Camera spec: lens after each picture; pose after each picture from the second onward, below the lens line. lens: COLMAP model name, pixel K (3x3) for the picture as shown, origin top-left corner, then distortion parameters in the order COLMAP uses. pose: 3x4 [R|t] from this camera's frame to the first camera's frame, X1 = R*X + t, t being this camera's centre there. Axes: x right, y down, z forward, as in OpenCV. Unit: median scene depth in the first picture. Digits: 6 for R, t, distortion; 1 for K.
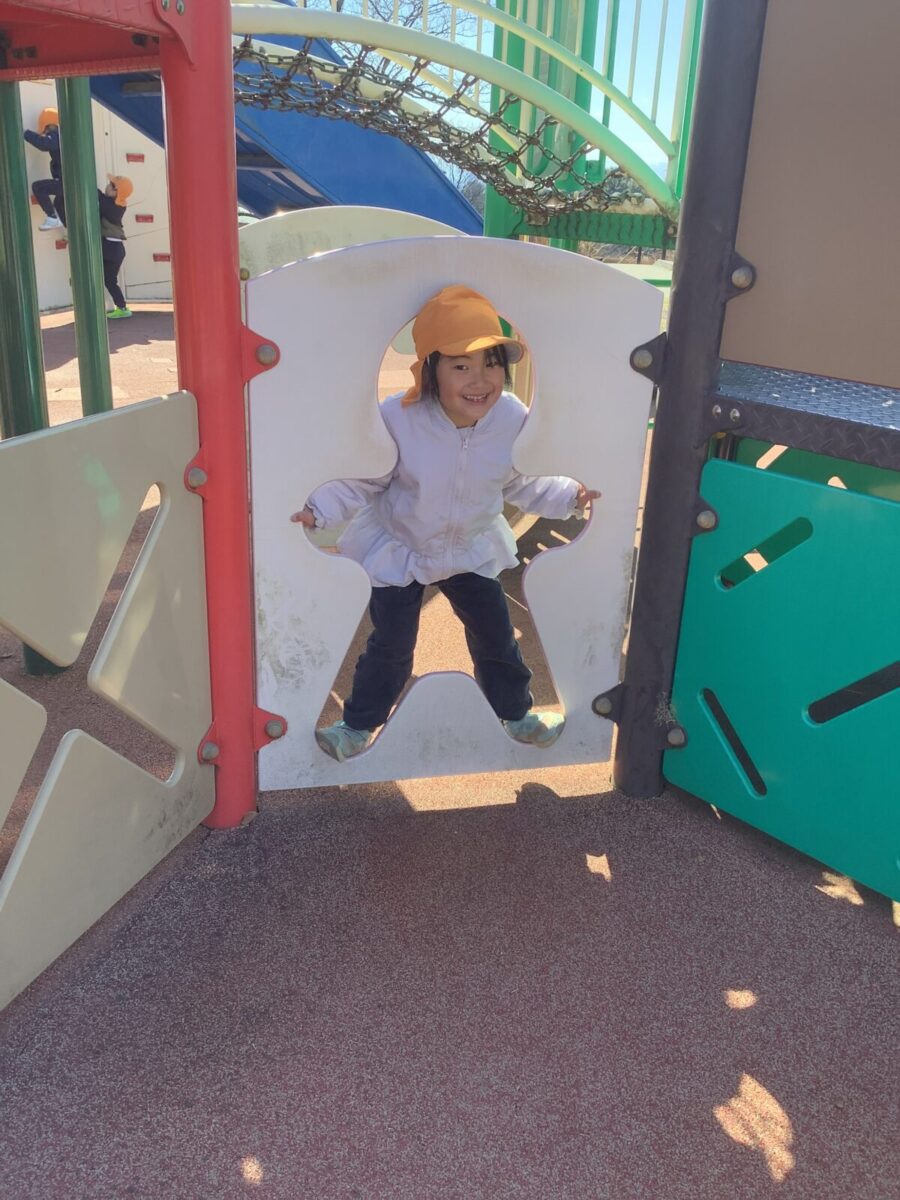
lens RADIAL K [[1069.2, 0, 393.6], [0, 1069.2, 601.1], [0, 0, 1]] dist [0.051727, -0.085547]
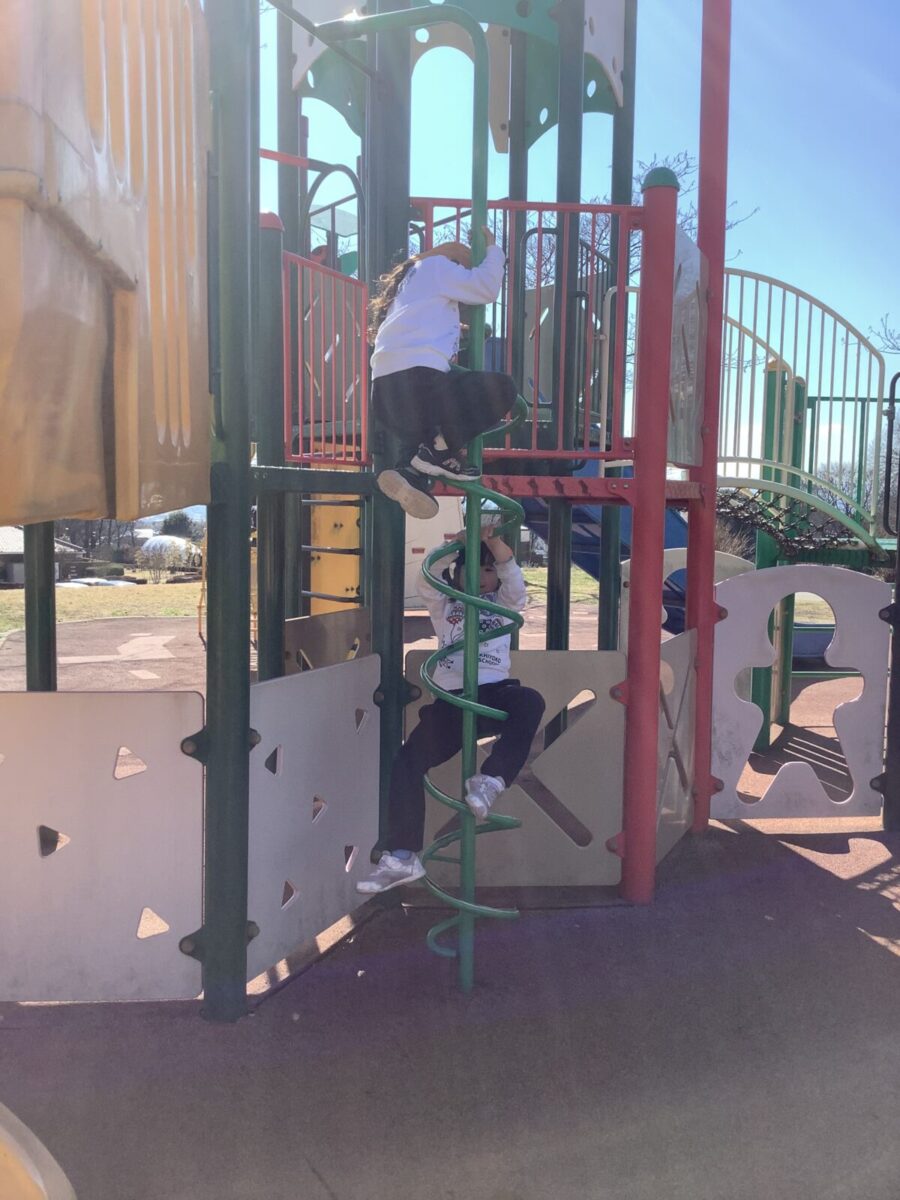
lens RADIAL K [[1069.2, 0, 393.6], [0, 1069.2, 601.1], [0, 0, 1]] dist [0.051727, -0.085547]
pose [[0.993961, -0.010327, -0.109243, -0.506763], [-0.020892, 0.959541, -0.280792, 0.373479], [0.107723, 0.281379, 0.953531, -1.188517]]
